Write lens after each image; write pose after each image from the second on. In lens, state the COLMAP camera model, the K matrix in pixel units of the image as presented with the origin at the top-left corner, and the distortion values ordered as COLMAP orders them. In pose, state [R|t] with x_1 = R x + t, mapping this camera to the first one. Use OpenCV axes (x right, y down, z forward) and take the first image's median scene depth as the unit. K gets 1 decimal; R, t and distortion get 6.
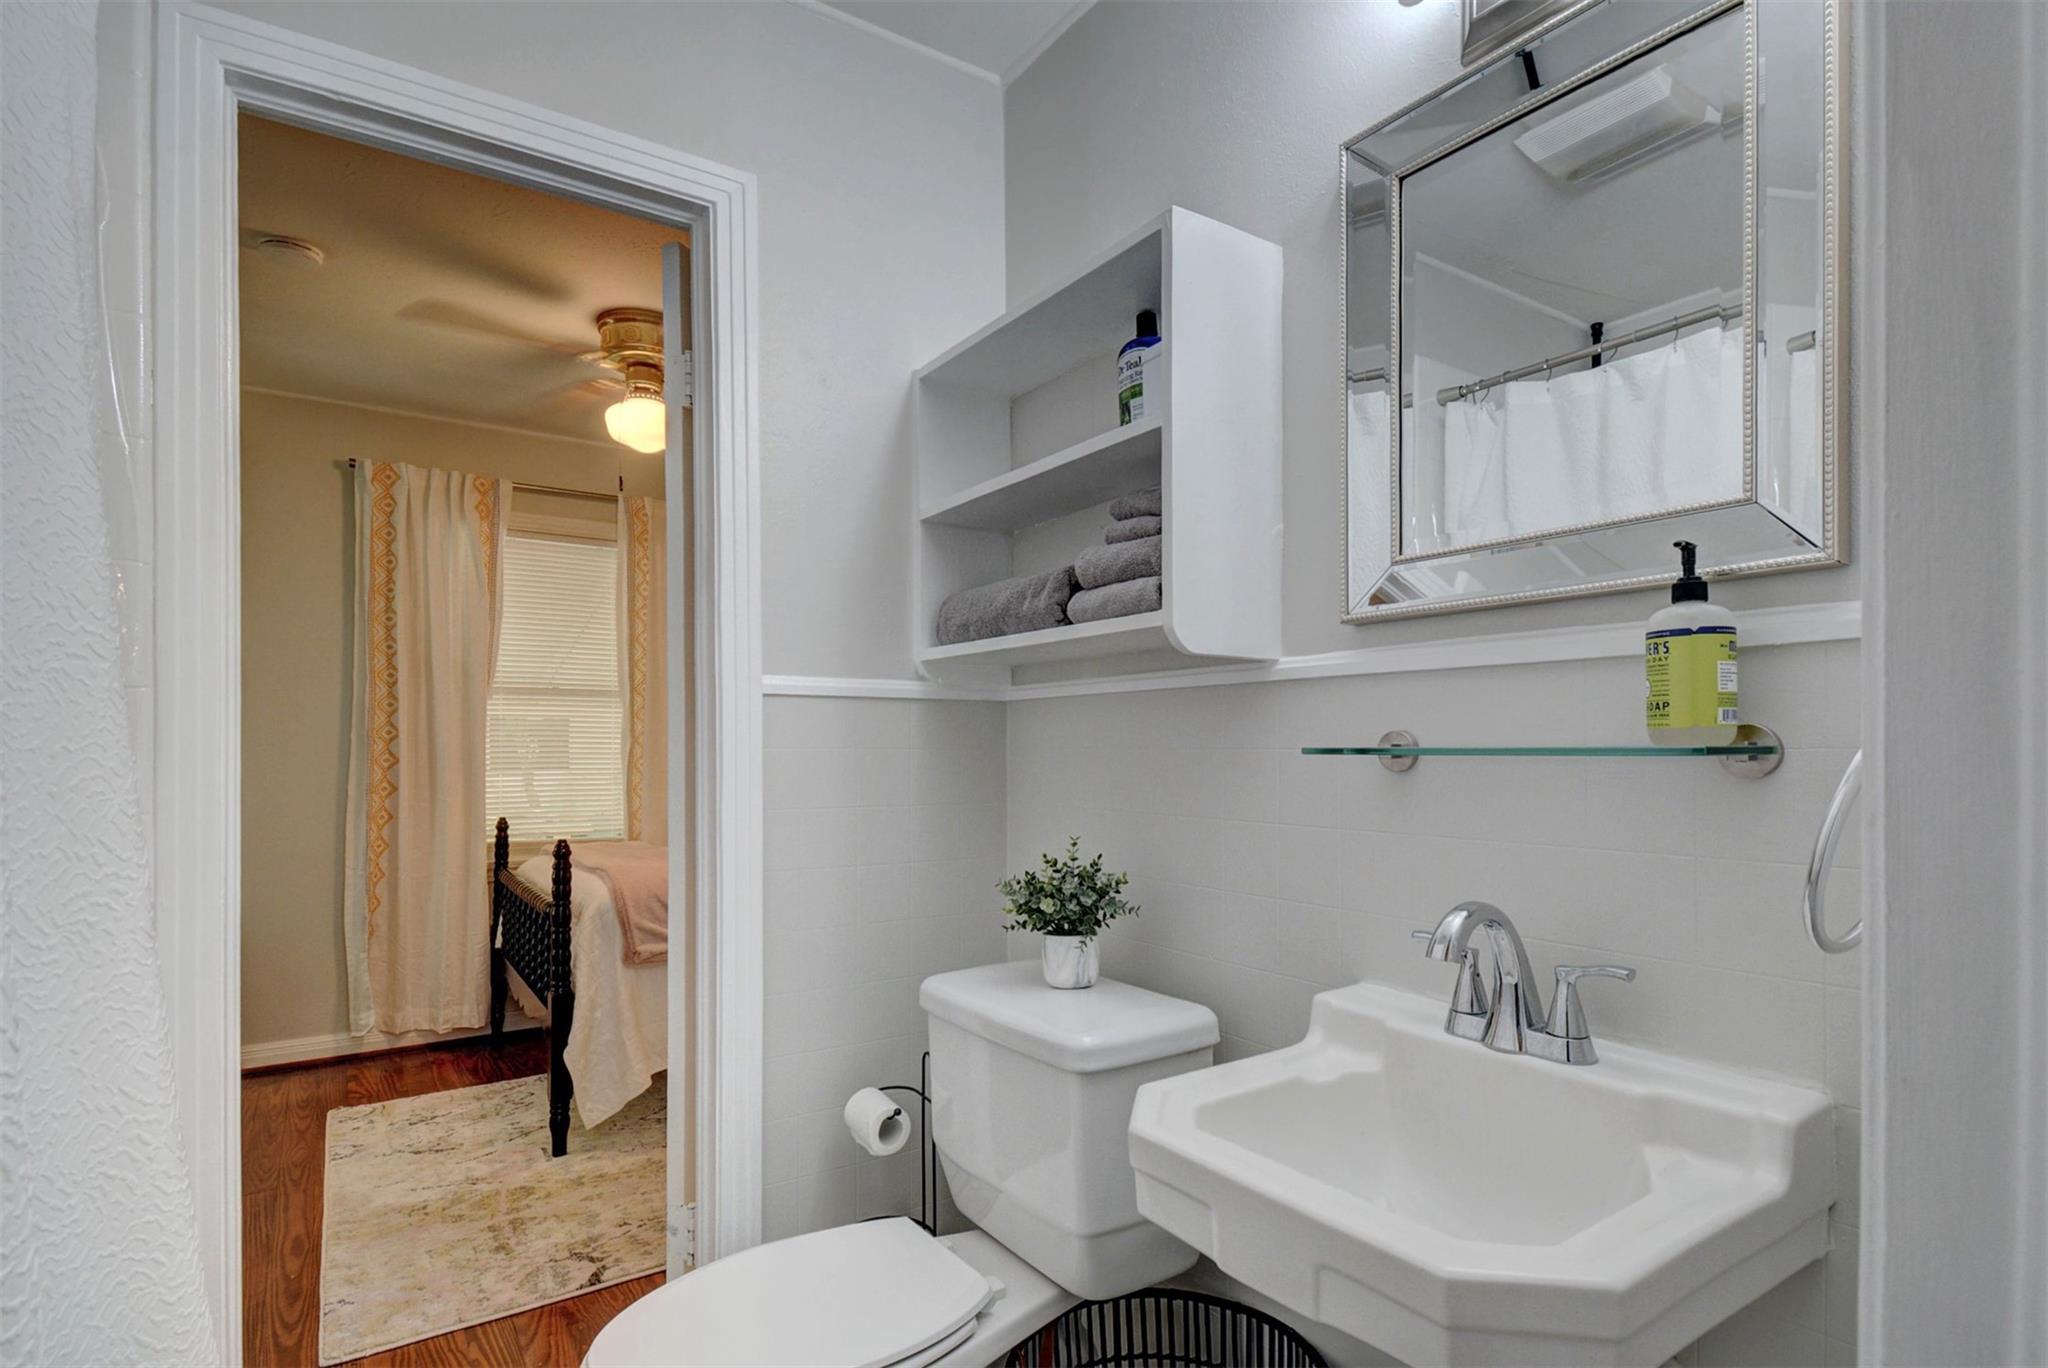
lens RADIAL K [[987.7, 0, 1025.8], [0, 987.7, 688.9], [0, 0, 1]] dist [0.002491, -0.022851]
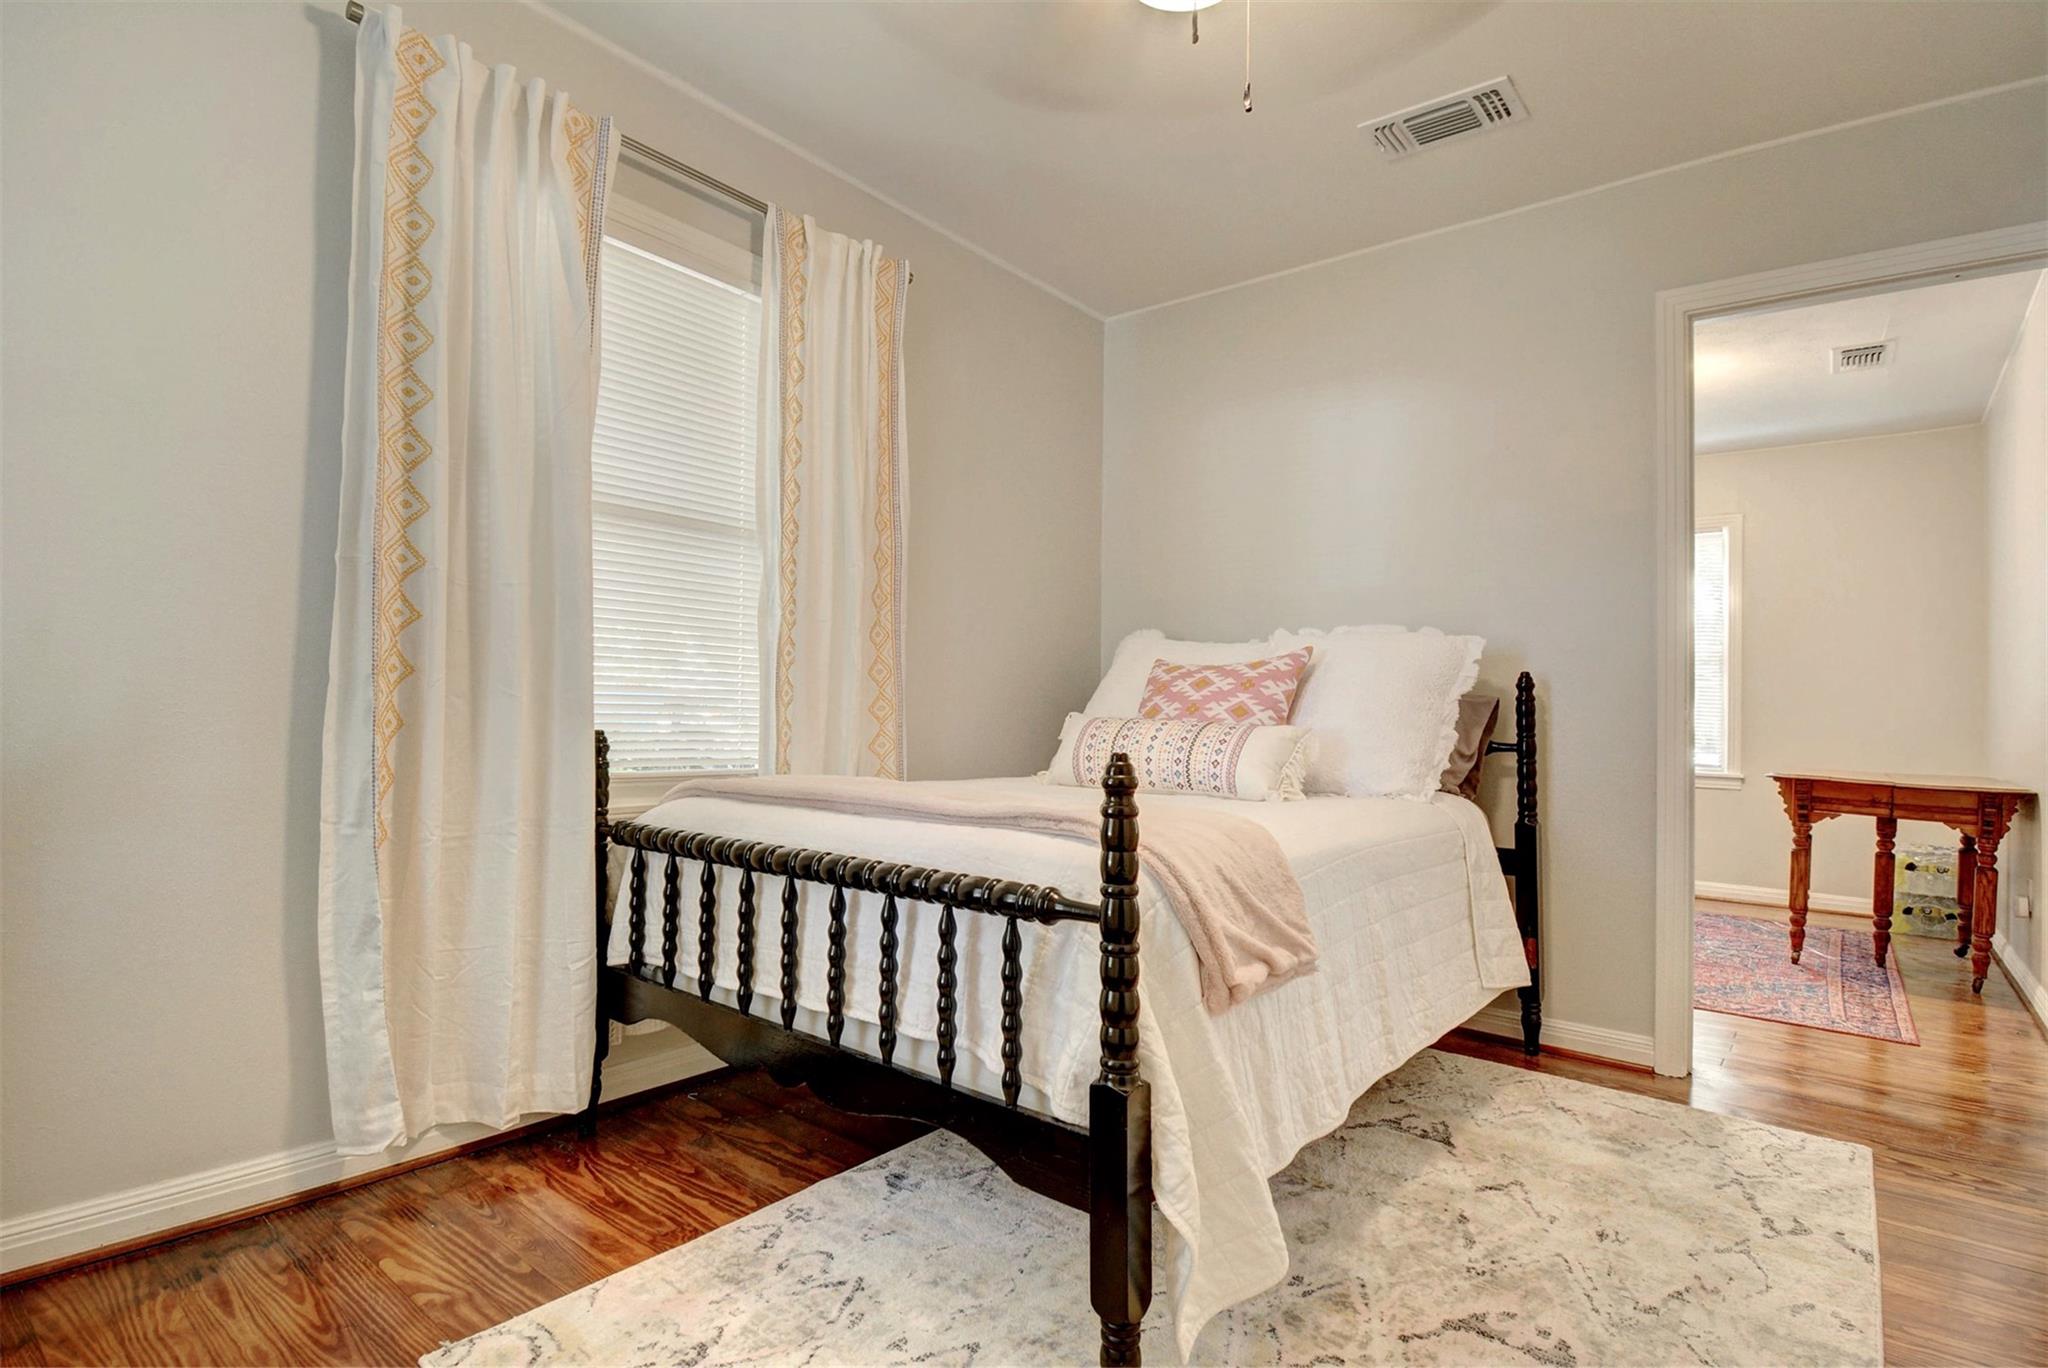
lens RADIAL K [[977.1, 0, 1025.2], [0, 977.1, 698.0], [0, 0, 1]] dist [-0.000585, -0.026495]
pose [[0.961206, 0.036497, 0.273406, -0.479110], [-0.047639, 0.998278, 0.034221, 0.085043], [-0.271687, -0.045918, 0.961290, 0.430311]]
